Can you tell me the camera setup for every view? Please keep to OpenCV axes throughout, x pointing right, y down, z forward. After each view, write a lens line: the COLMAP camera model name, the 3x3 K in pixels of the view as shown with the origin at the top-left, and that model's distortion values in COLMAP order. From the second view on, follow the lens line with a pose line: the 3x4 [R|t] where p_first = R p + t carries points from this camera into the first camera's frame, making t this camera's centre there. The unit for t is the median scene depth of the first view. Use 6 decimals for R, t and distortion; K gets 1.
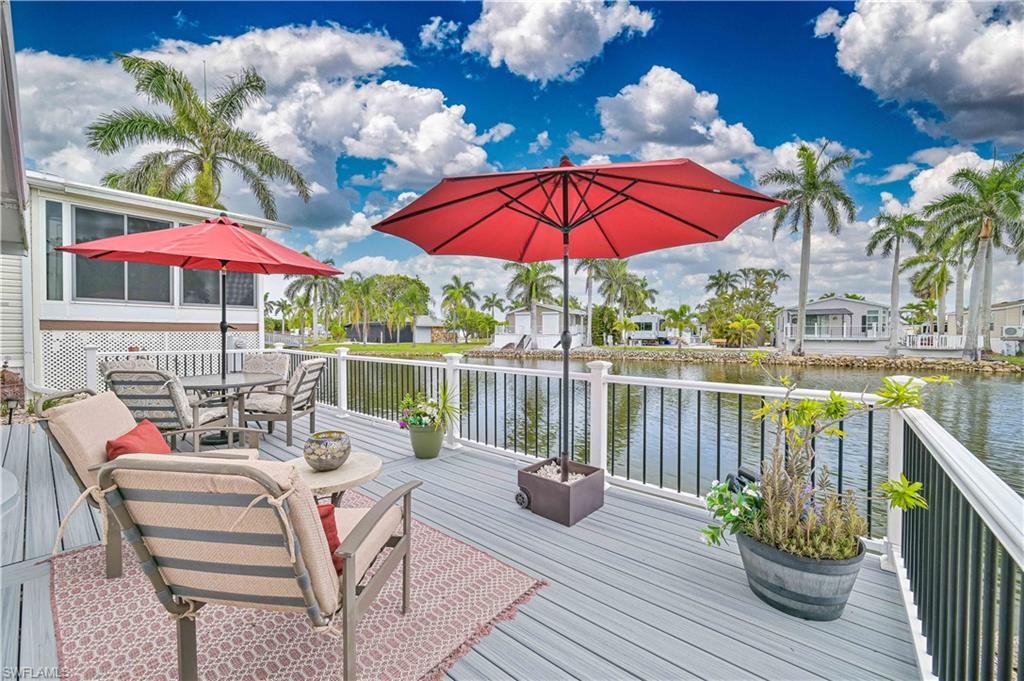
lens RADIAL K [[399.2, 0, 529.1], [0, 399.2, 339.9], [0, 0, 1]] dist [-0.002844, 0.000030]
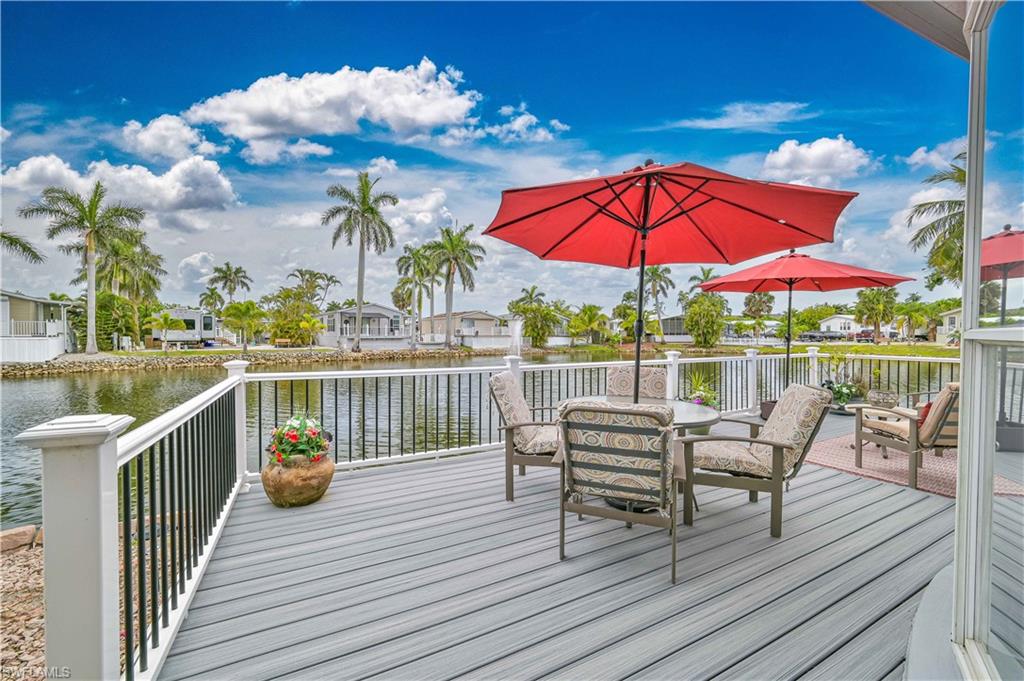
lens RADIAL K [[399.2, 0, 512.2], [0, 399.2, 342.5], [0, 0, 1]] dist [-0.002844, 0.000030]
pose [[0.391001, -0.023837, 0.920082, -0.220517], [0.017700, 0.999674, 0.018377, -0.001954], [-0.920220, 0.009100, 0.391296, 0.124354]]
